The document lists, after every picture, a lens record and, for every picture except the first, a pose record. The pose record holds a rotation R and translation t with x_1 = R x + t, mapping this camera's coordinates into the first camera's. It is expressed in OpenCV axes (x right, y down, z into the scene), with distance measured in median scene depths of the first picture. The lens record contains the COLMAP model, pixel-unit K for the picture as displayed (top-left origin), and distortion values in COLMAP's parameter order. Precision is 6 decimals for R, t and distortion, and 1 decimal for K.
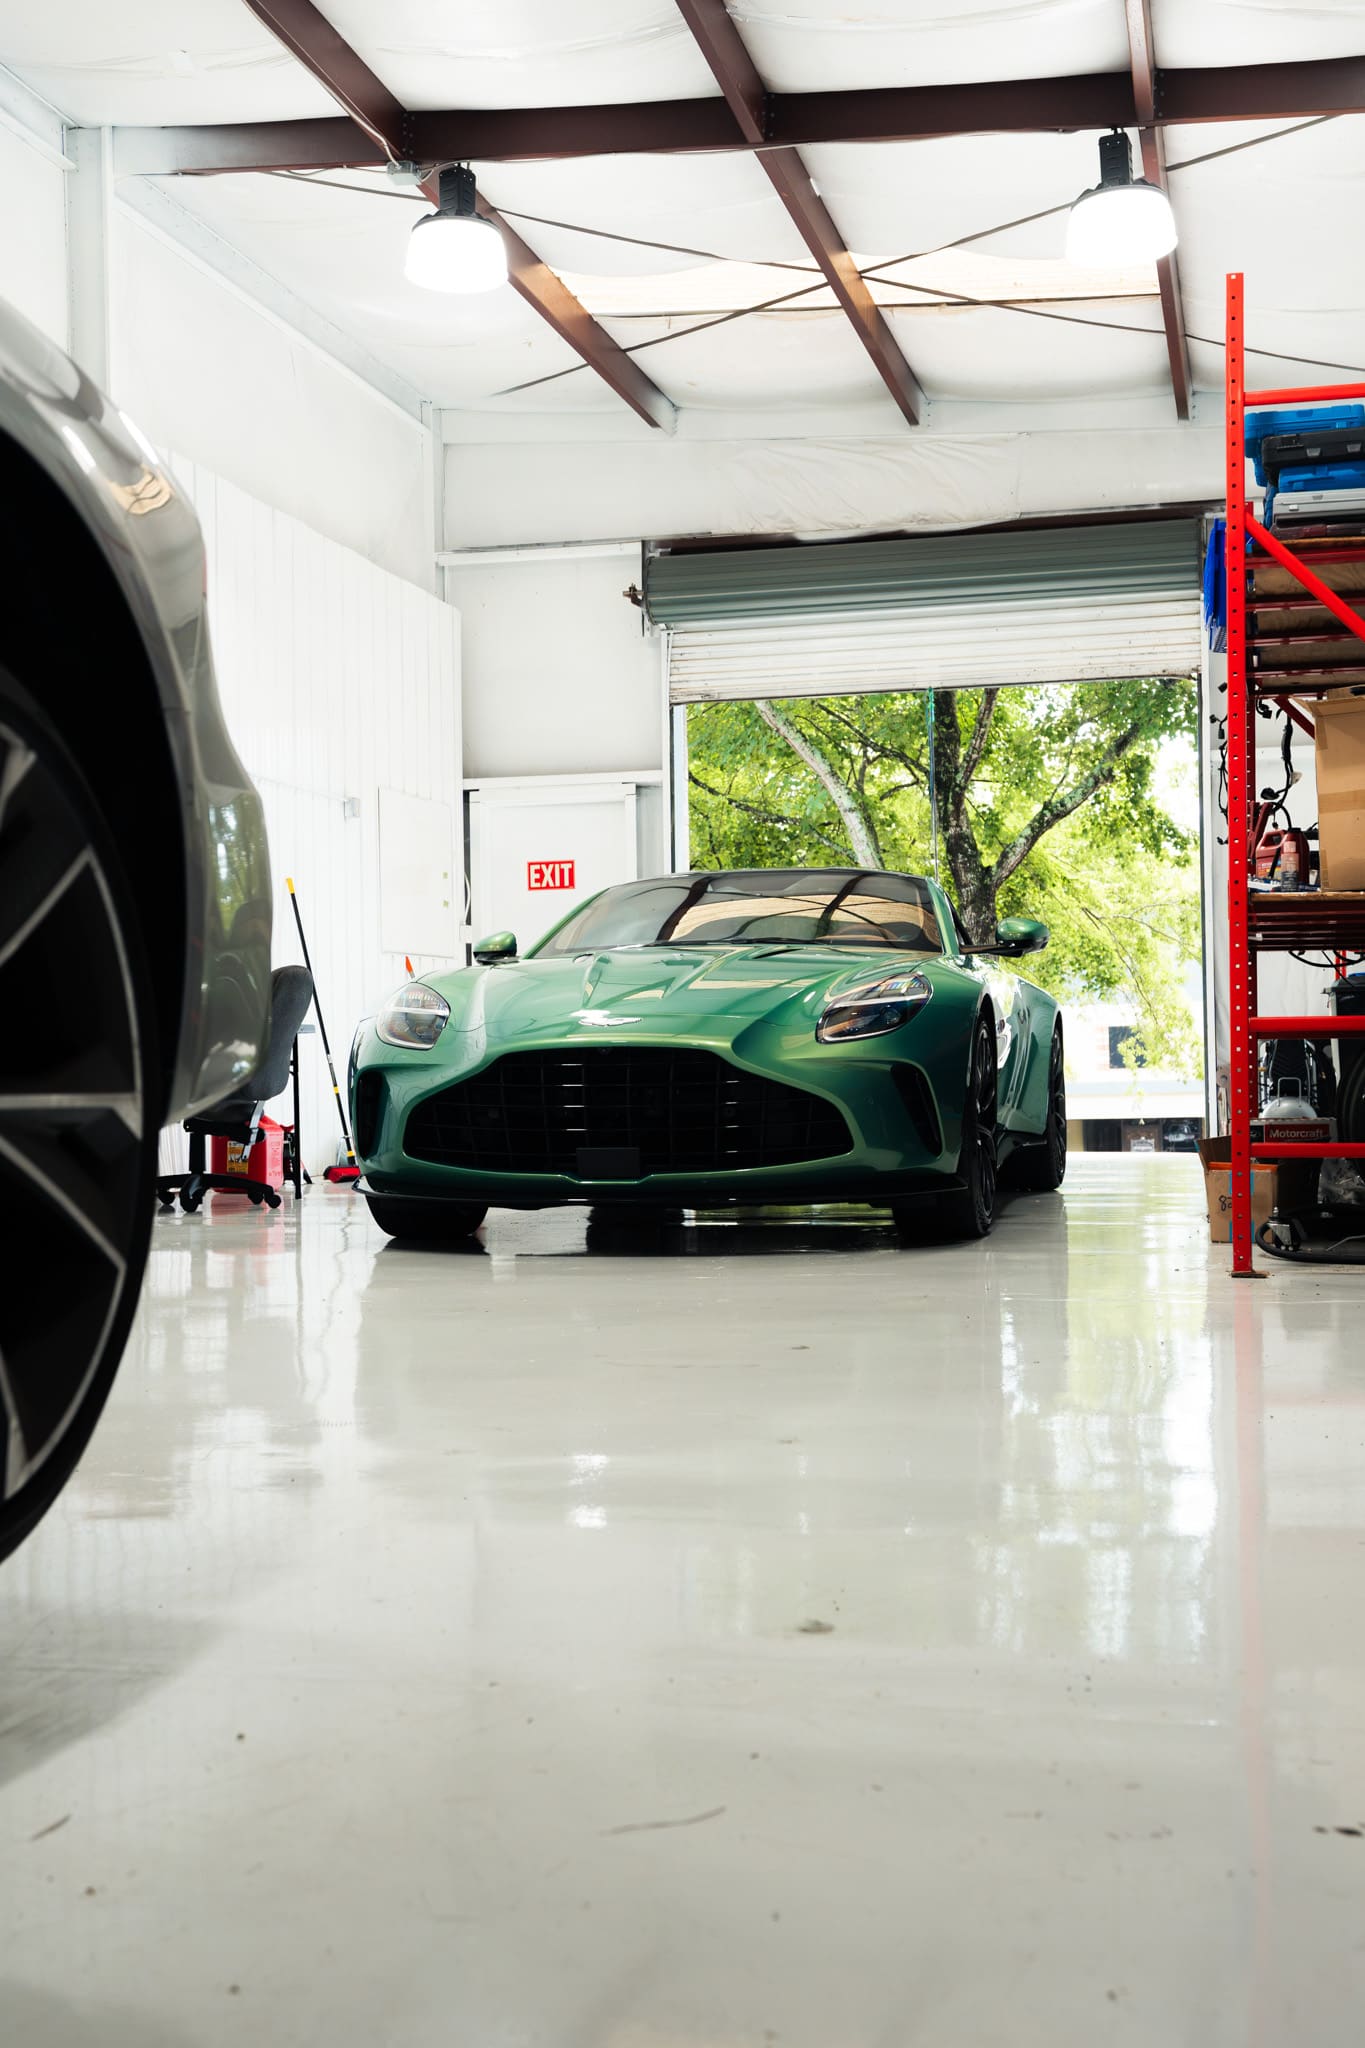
lens RADIAL K [[2229.0, 0, 682.5], [0, 2229.0, 1024.0], [0, 0, 1]] dist [0.073602, -0.019693]
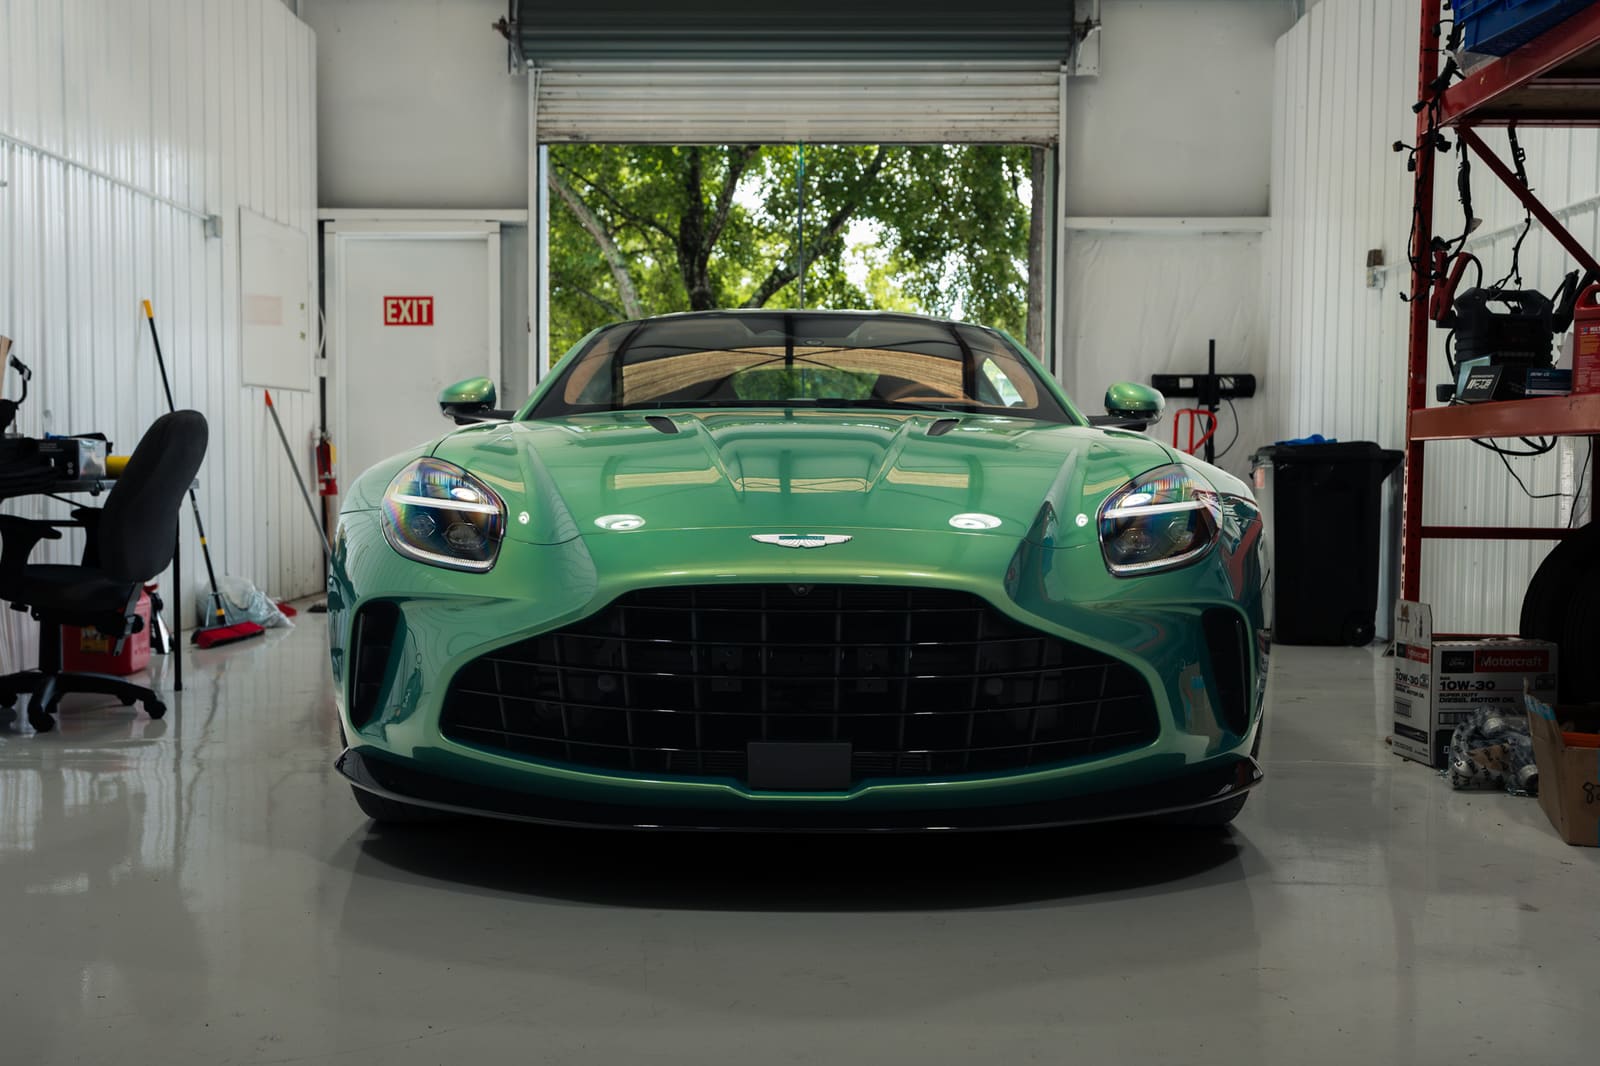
lens RADIAL K [[1741.4, 0, 800.0], [0, 1741.4, 533.0], [0, 0, 1]] dist [0.073602, -0.019693]
pose [[0.977512, 0.012948, 0.210481, -0.053462], [-0.023850, 0.998497, 0.049343, -0.010810], [-0.209526, -0.053254, 0.976352, 0.202868]]
